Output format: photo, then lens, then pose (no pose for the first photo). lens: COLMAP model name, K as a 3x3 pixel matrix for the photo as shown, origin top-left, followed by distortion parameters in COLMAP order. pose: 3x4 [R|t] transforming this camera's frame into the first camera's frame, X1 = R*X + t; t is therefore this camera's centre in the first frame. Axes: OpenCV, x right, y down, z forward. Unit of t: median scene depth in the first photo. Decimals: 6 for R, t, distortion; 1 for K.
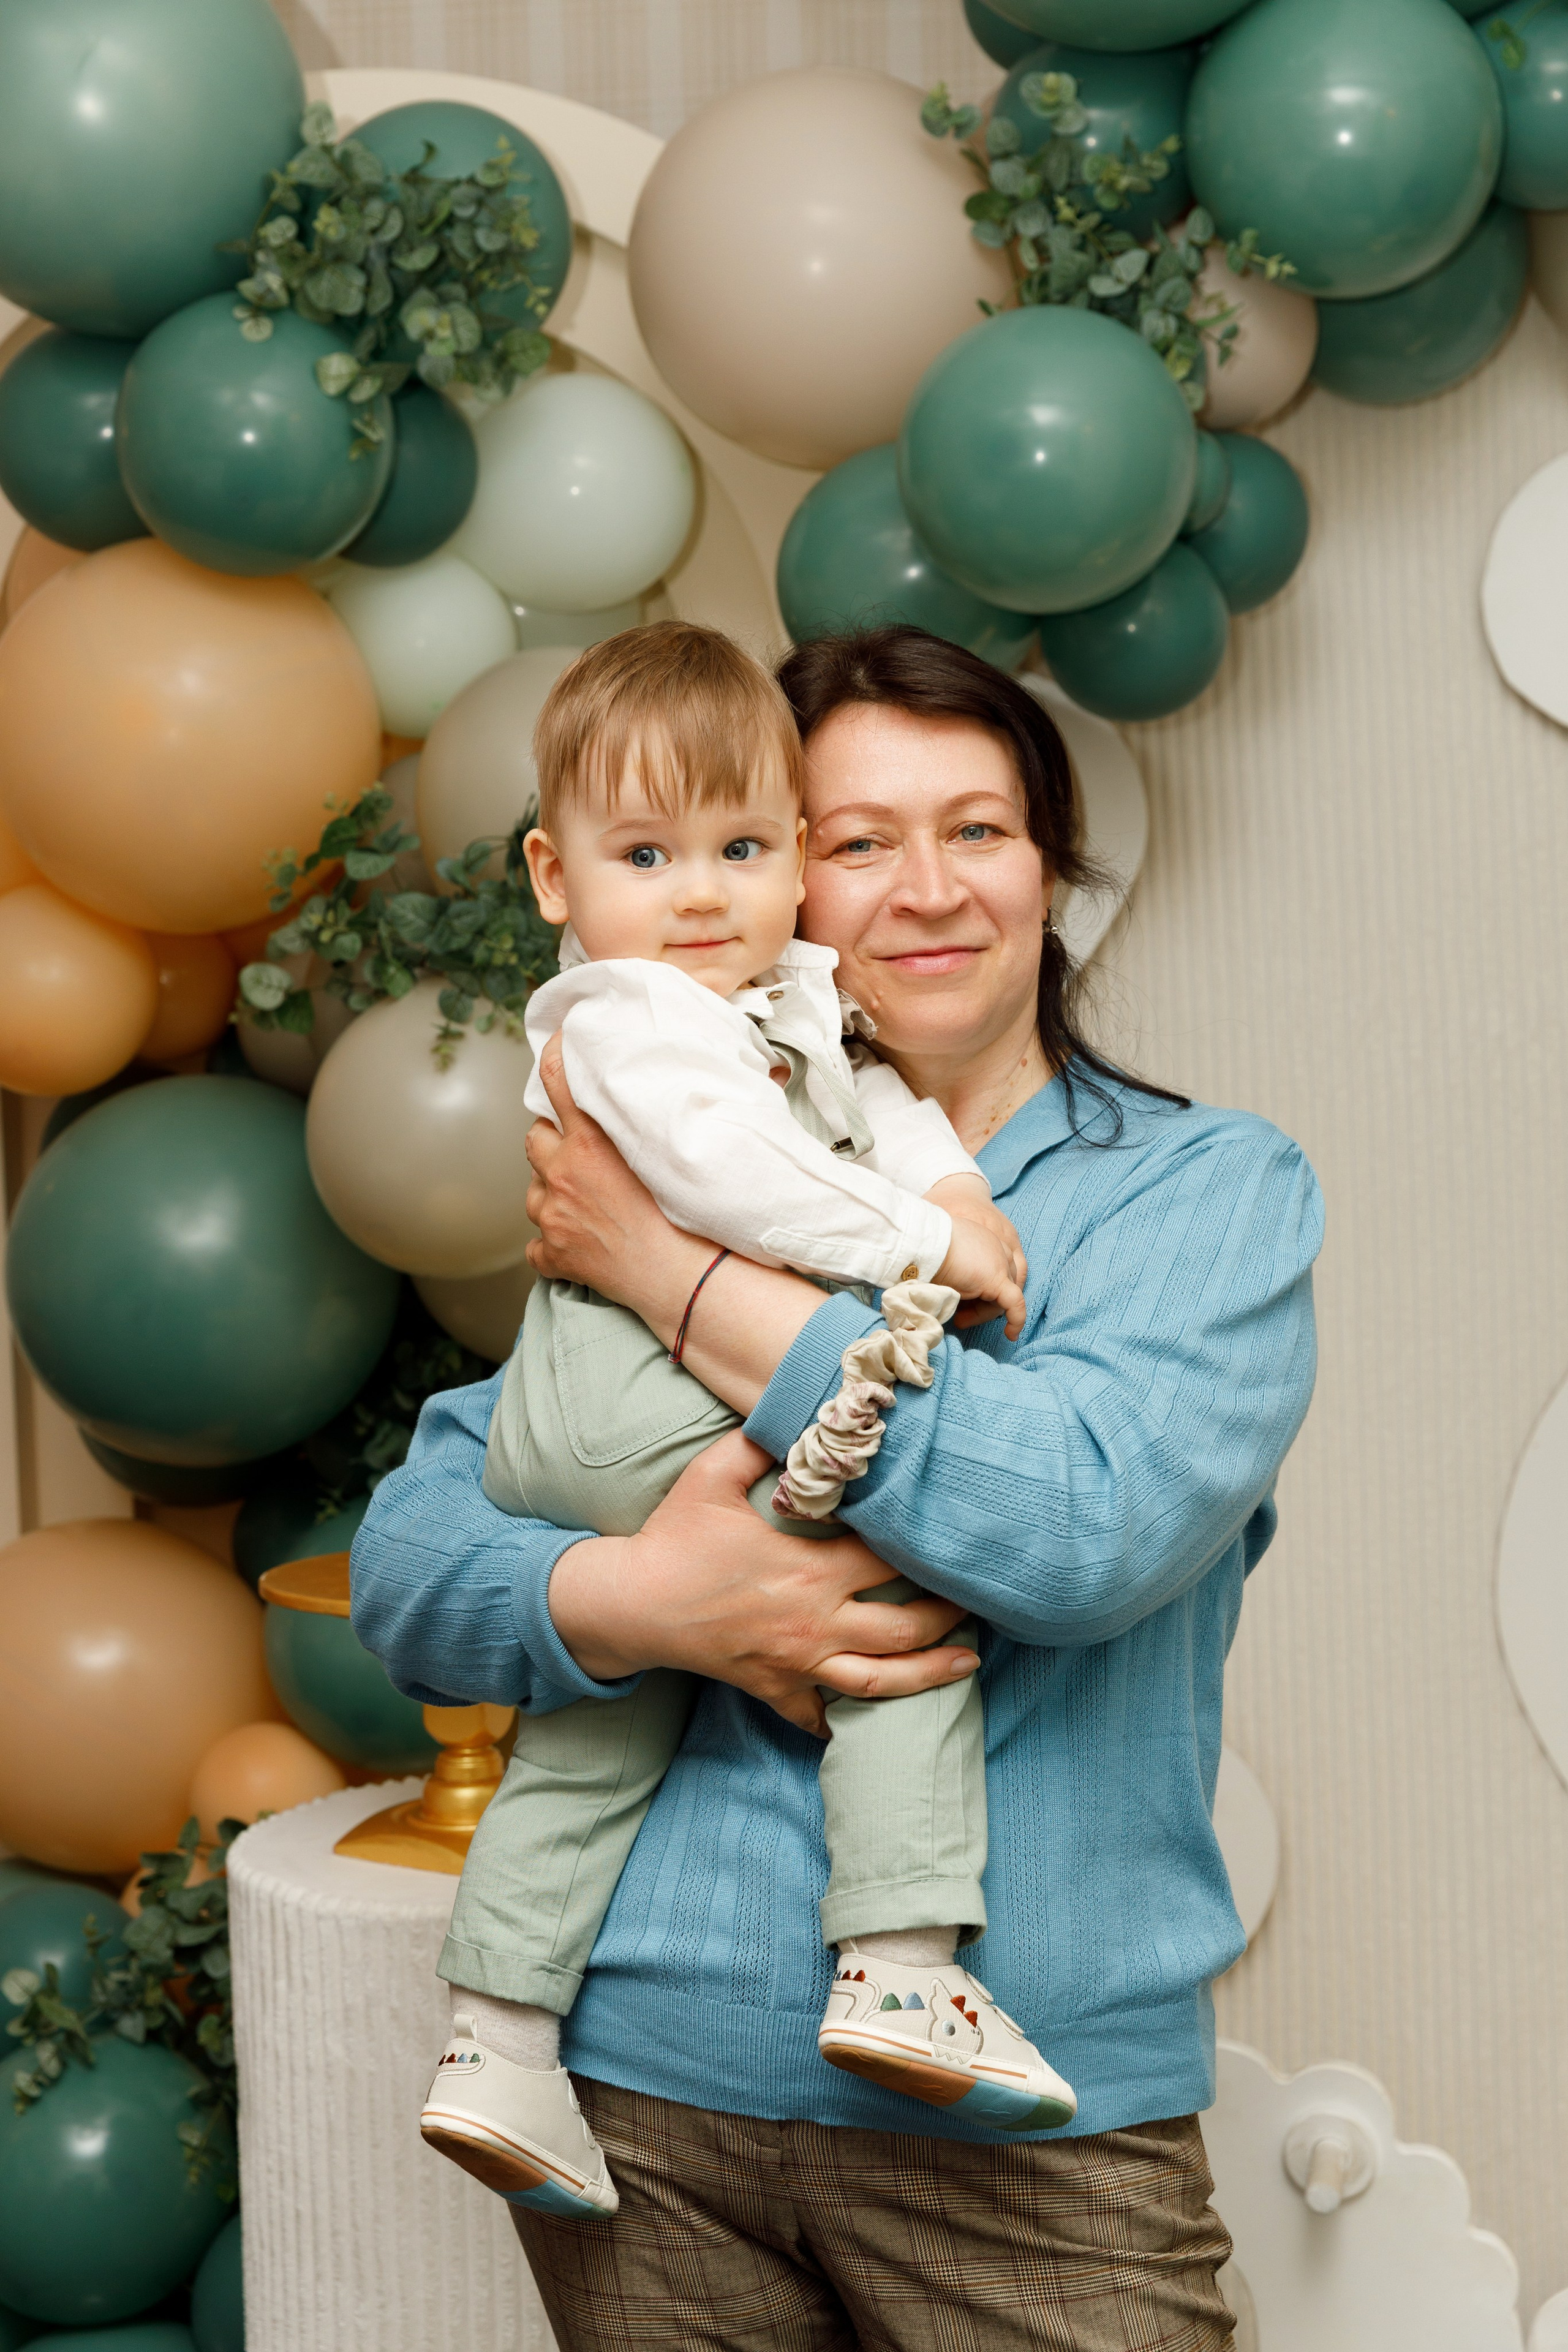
lens RADIAL K [[3304.4, 0, 784.6], [0, 3304.4, 1186.1], [0, 0, 1]] dist [0.010805, 0.000000]
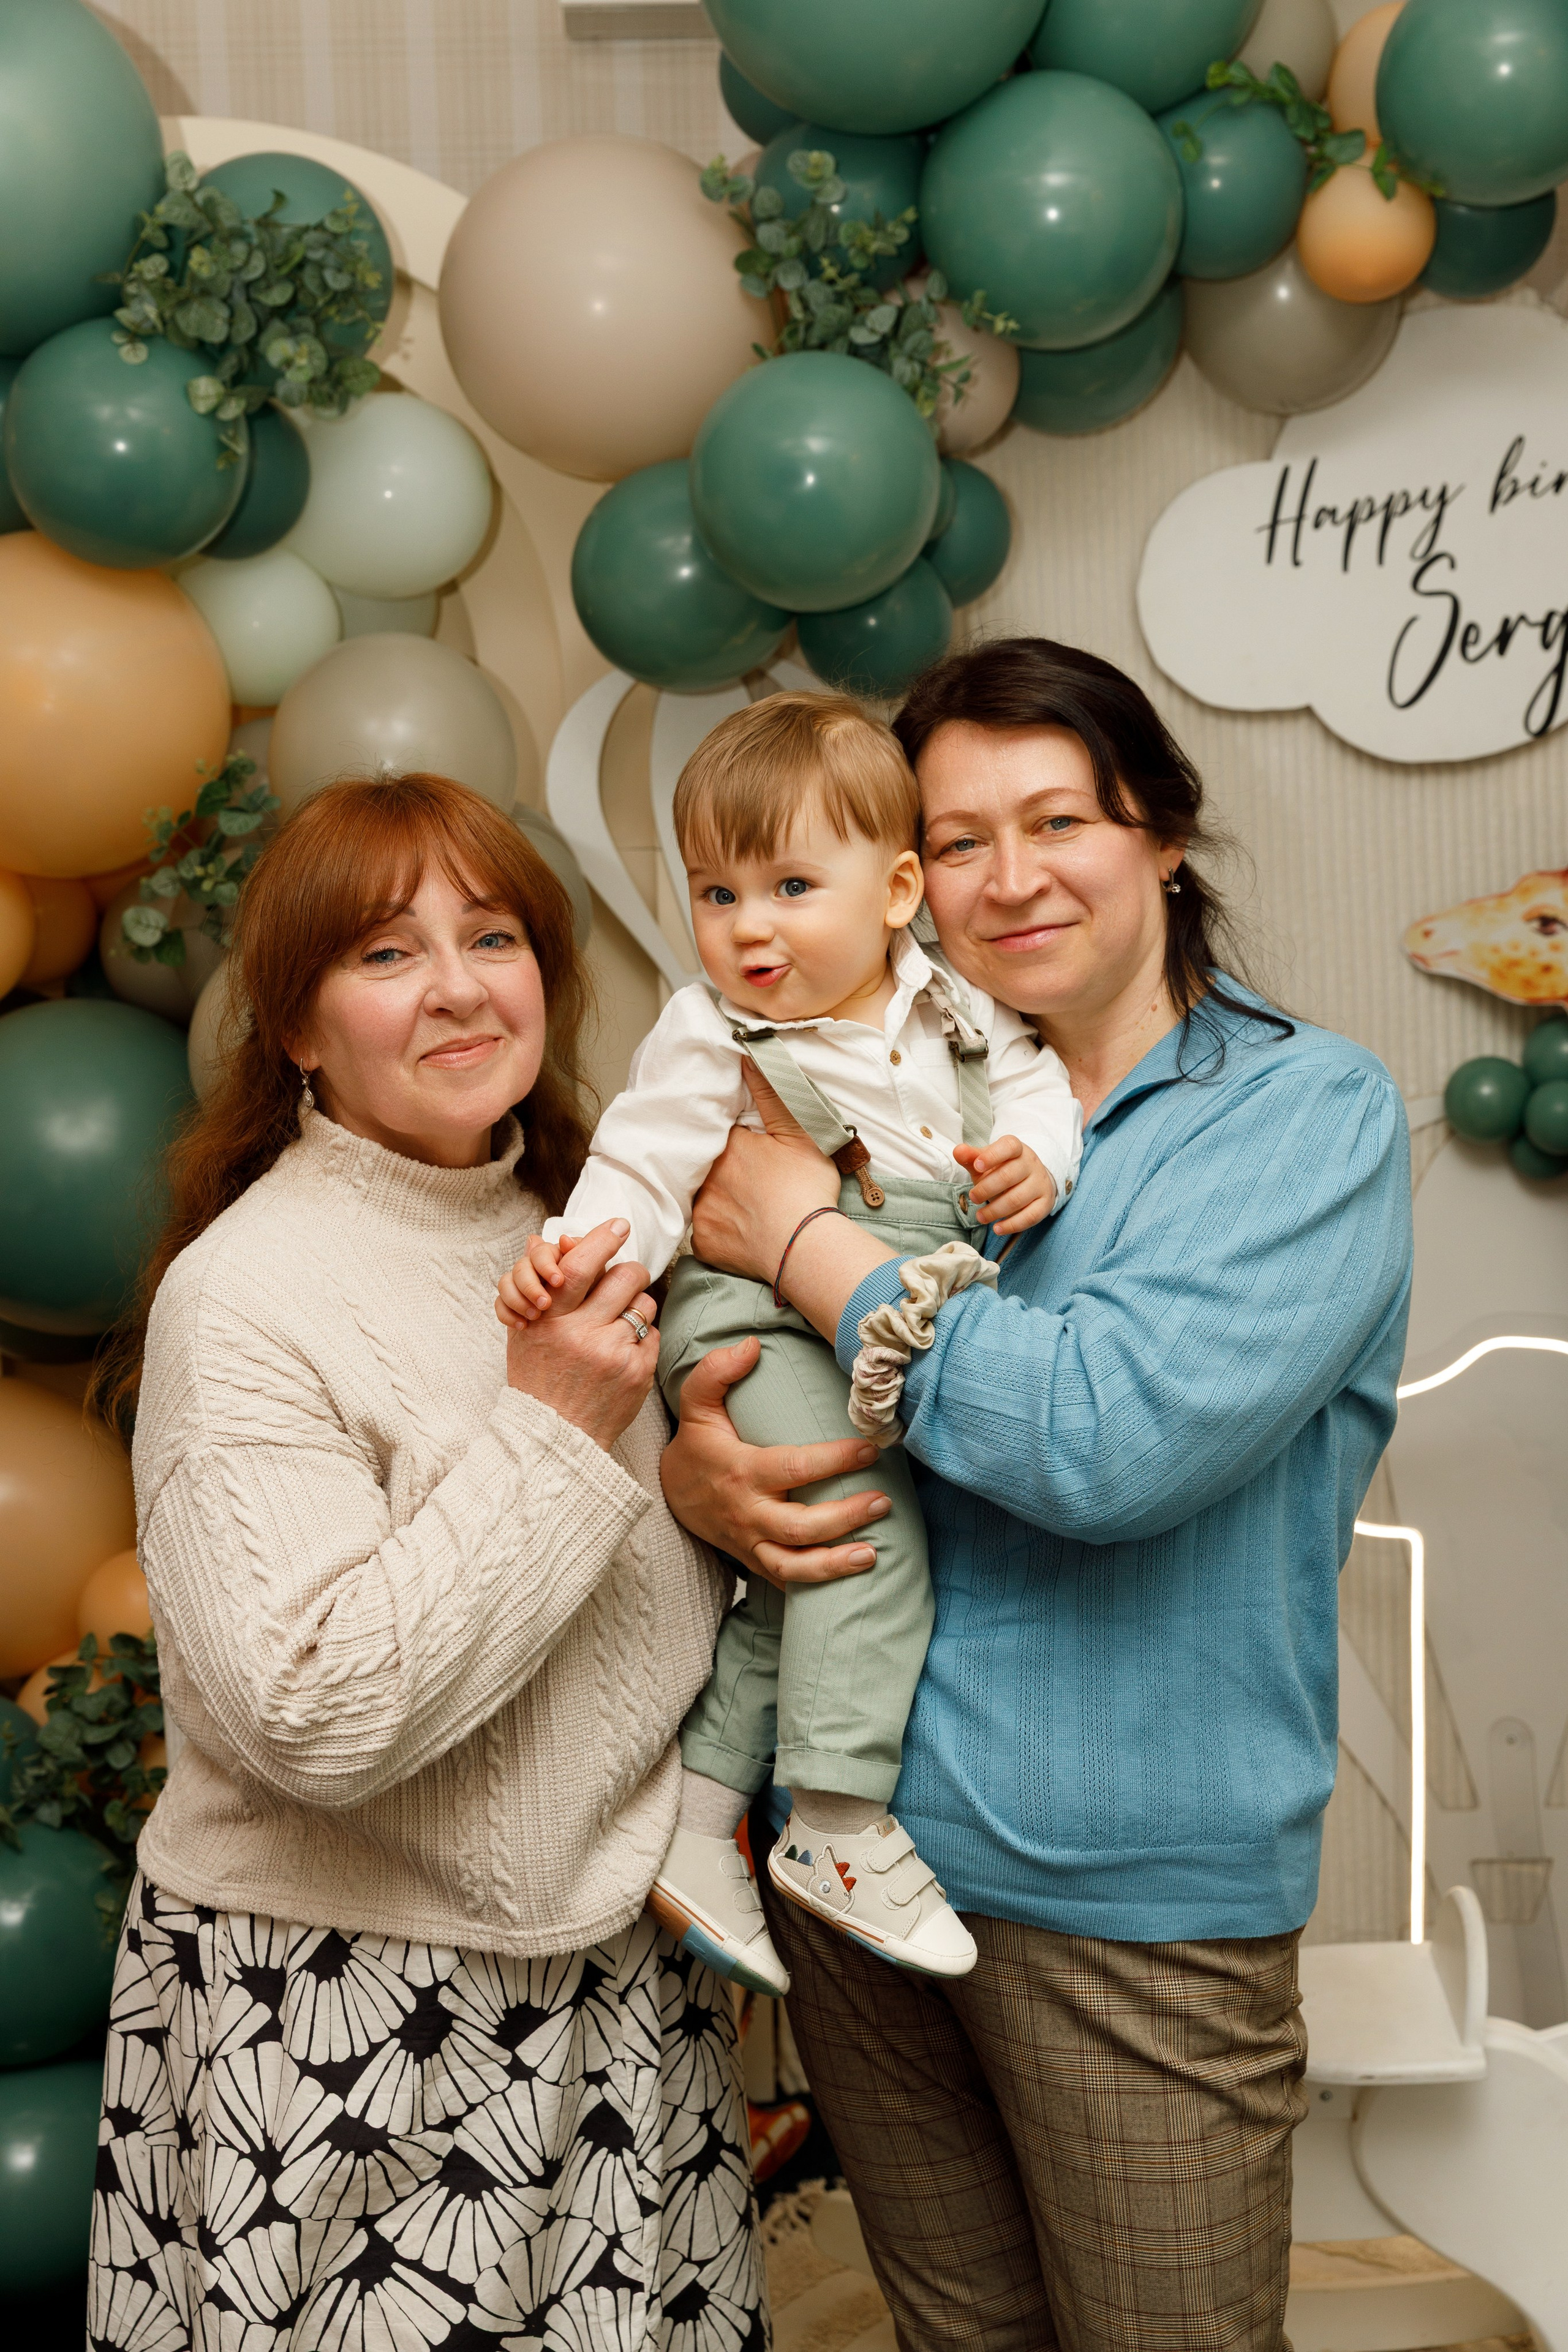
lens RADIAL K [[2717.7, 0, 783.9], [0, 2717.7, 1188.1], [0, 0, 1]] dist [0.009270, 0.000000]
pose [[0.989128, -0.018479, 0.145890, -0.078391], [0.010102, 0.998268, 0.057955, -0.022312], [-0.146709, -0.055851, 0.987602, 0.019234]]
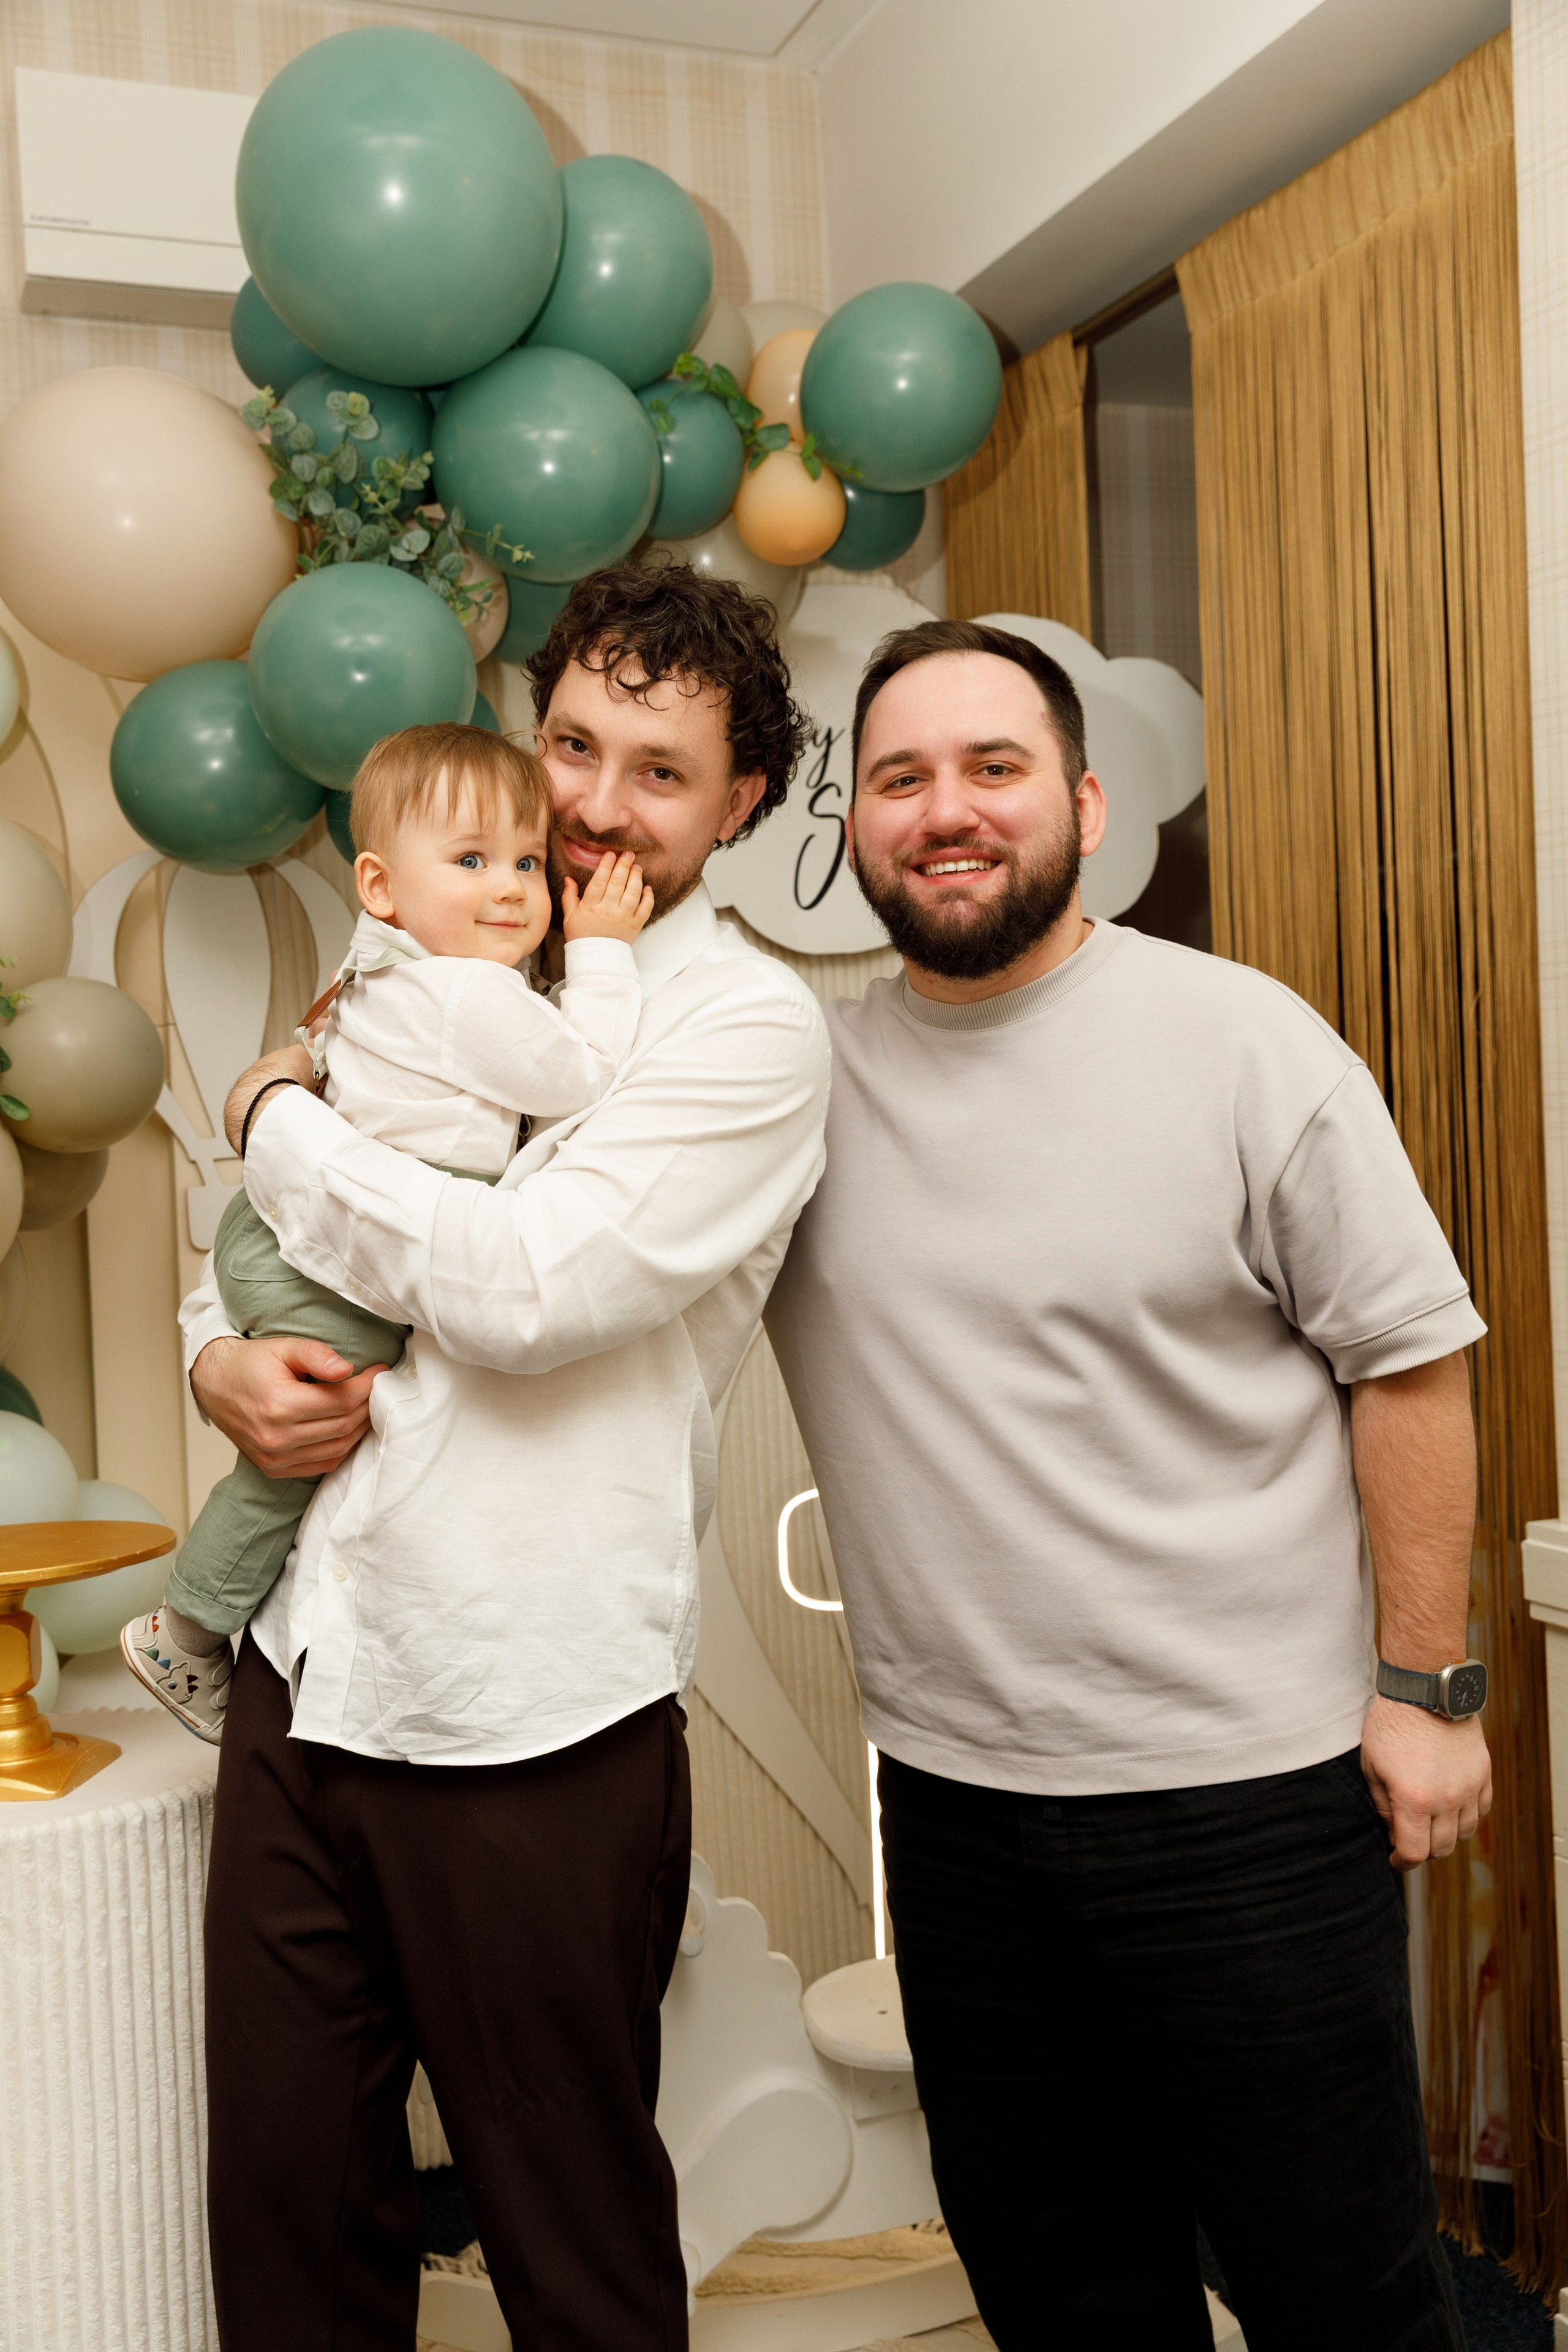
lens RADIAL K [[2346.4, 0, 786.4], [0, 2346.4, 1180.1], [0, 0, 1]] dist [0.023205, 0.000000]
pose [[0.883251, -0.024027, 0.468284, -0.215900], [0.047729, 0.998106, -0.038812, 0.026620], [-0.466465, 0.056631, 0.882725, 0.094412]]
